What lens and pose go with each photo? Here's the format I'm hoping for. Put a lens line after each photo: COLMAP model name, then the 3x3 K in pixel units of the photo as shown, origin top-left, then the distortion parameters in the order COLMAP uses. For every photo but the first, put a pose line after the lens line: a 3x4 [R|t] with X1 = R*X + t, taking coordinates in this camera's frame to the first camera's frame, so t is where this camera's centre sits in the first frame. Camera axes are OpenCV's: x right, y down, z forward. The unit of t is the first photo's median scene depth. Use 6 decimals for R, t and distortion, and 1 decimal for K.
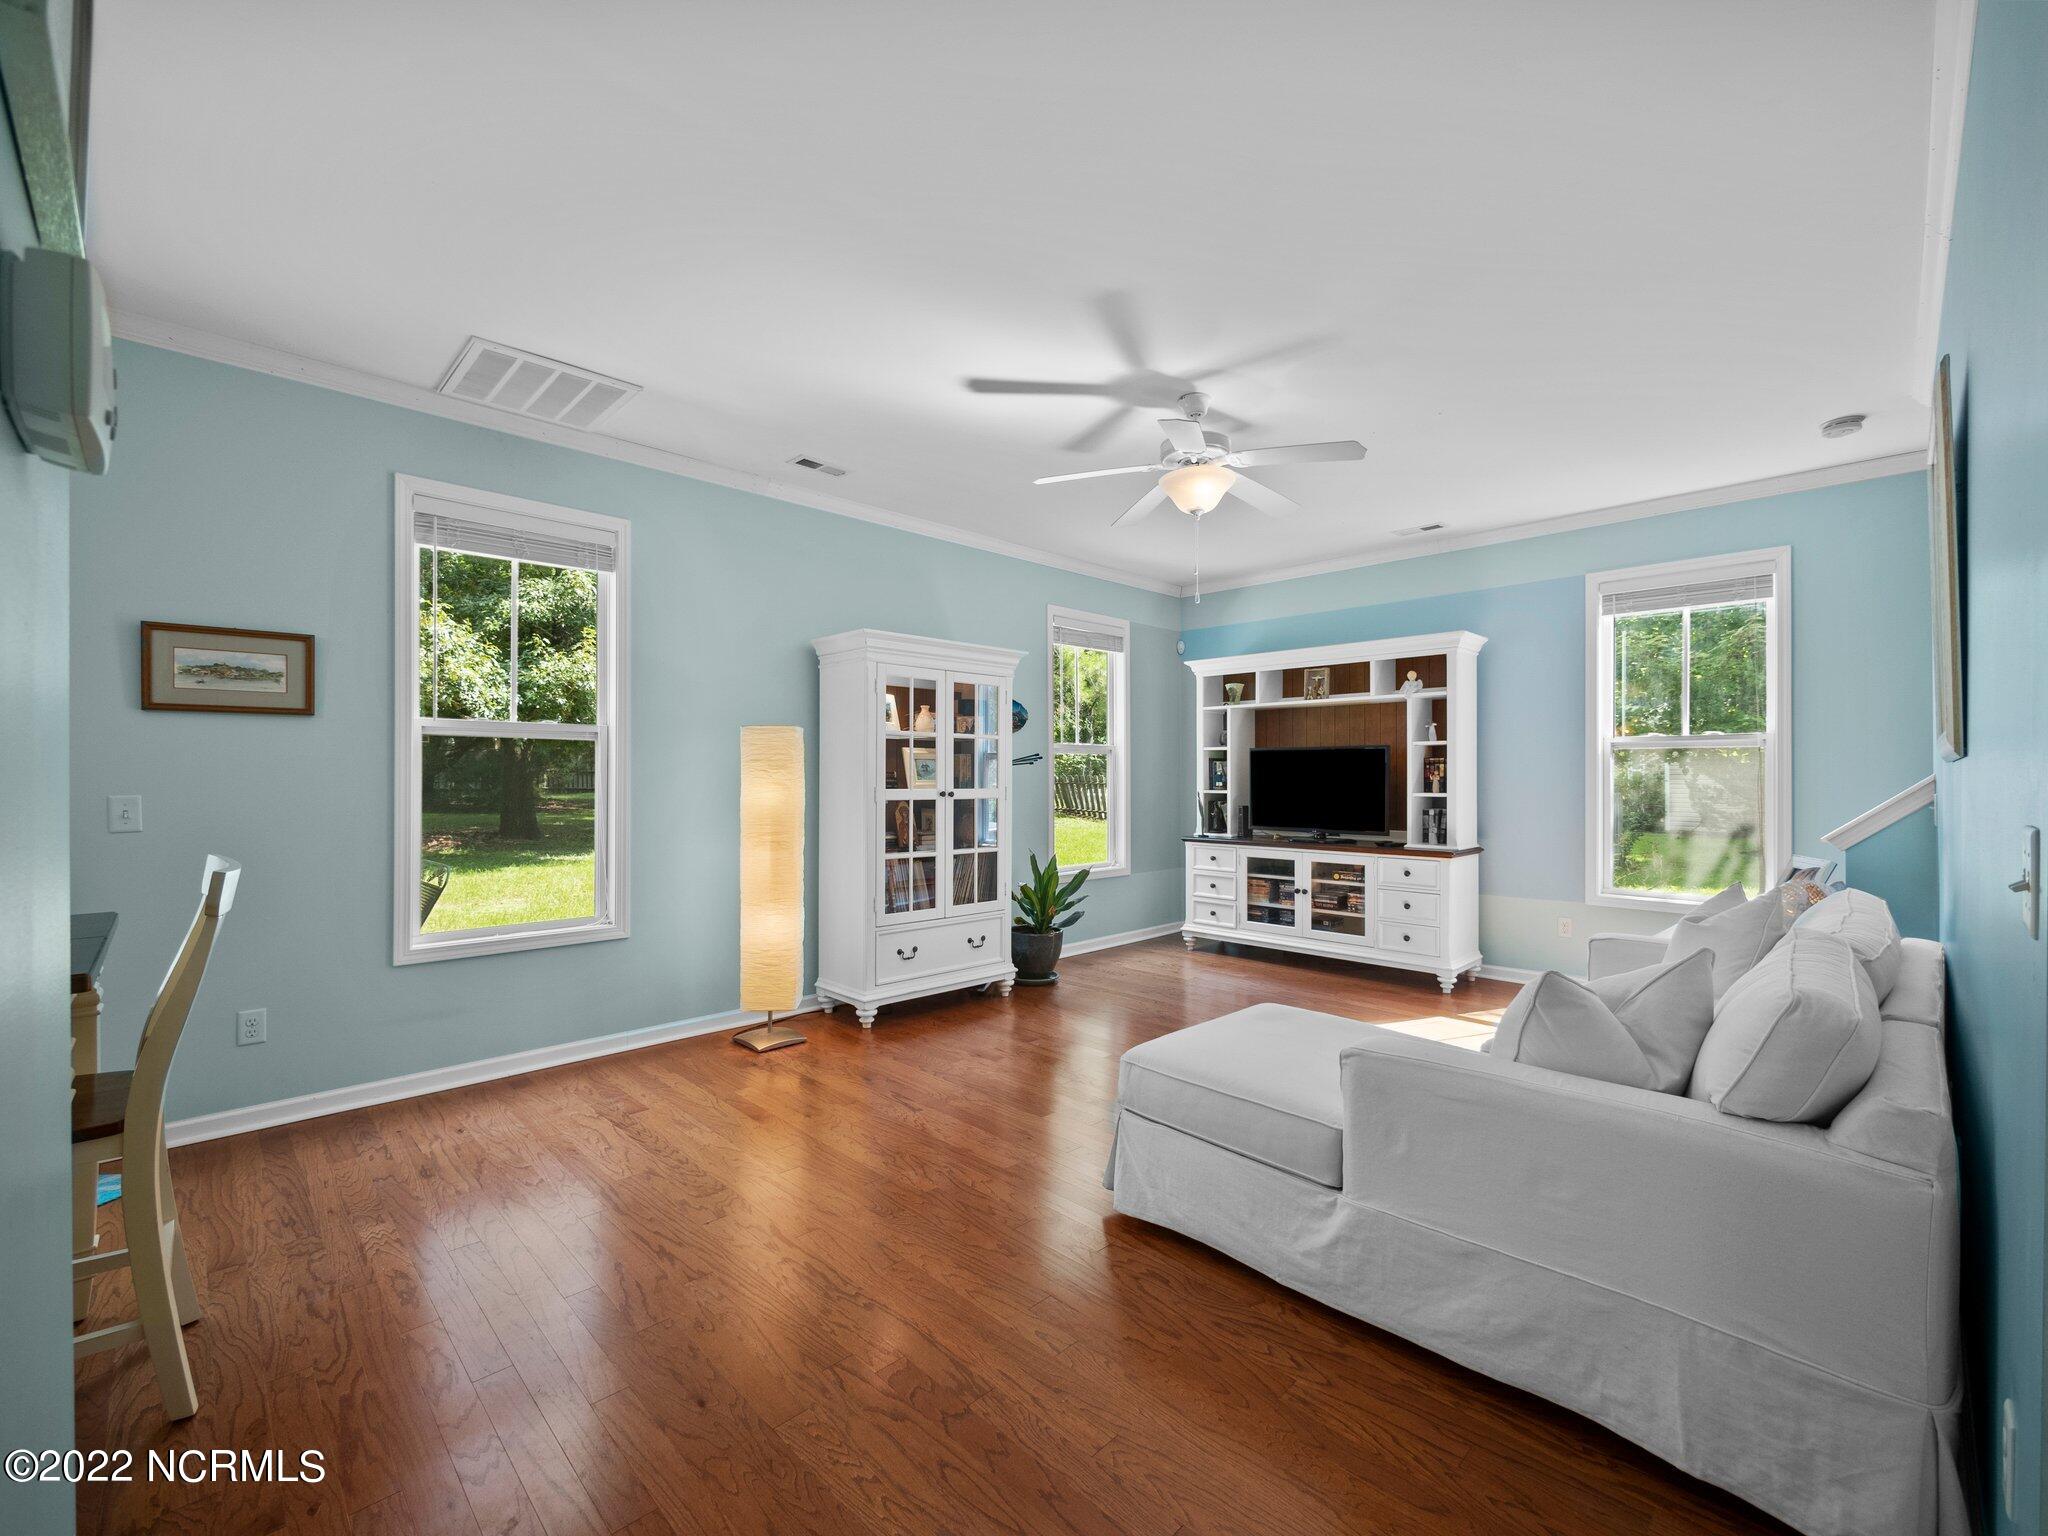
lens RADIAL K [[863.5, 0, 1018.8], [0, 863.5, 779.1], [0, 0, 1]] dist [-0.004663, 0.000022]
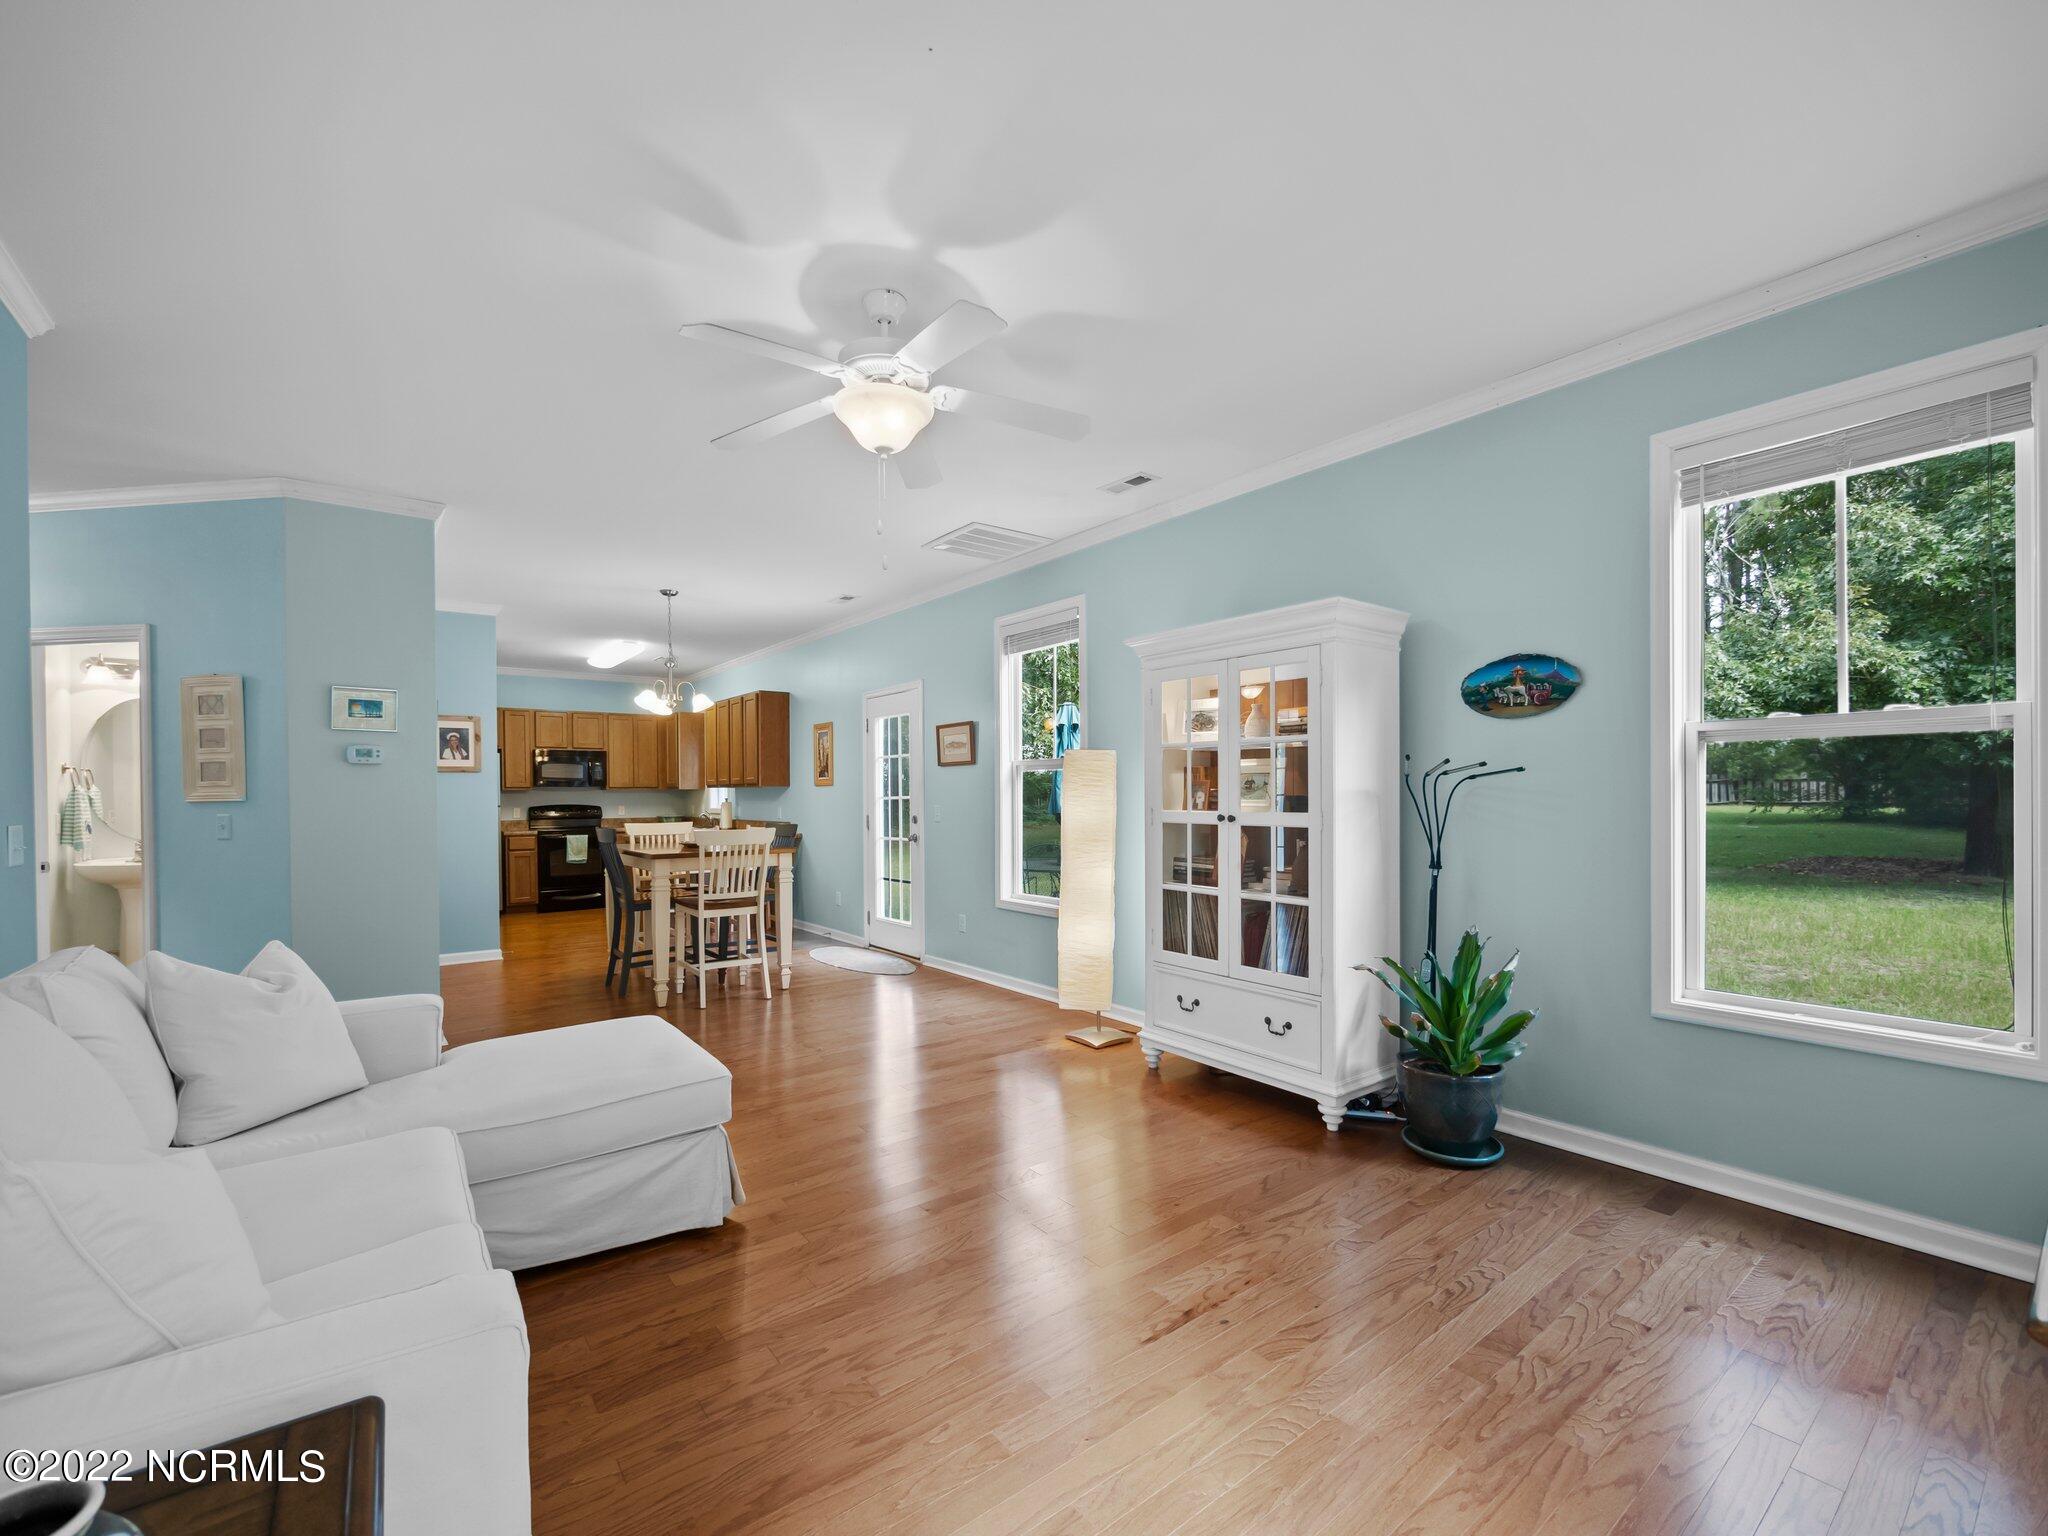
lens RADIAL K [[863.5, 0, 1008.0], [0, 863.5, 800.3], [0, 0, 1]] dist [-0.004663, 0.000022]
pose [[-0.109524, 0.005570, -0.993968, 0.739419], [0.004713, 0.999976, 0.005084, -0.003497], [0.993973, -0.004128, -0.109548, 0.924341]]
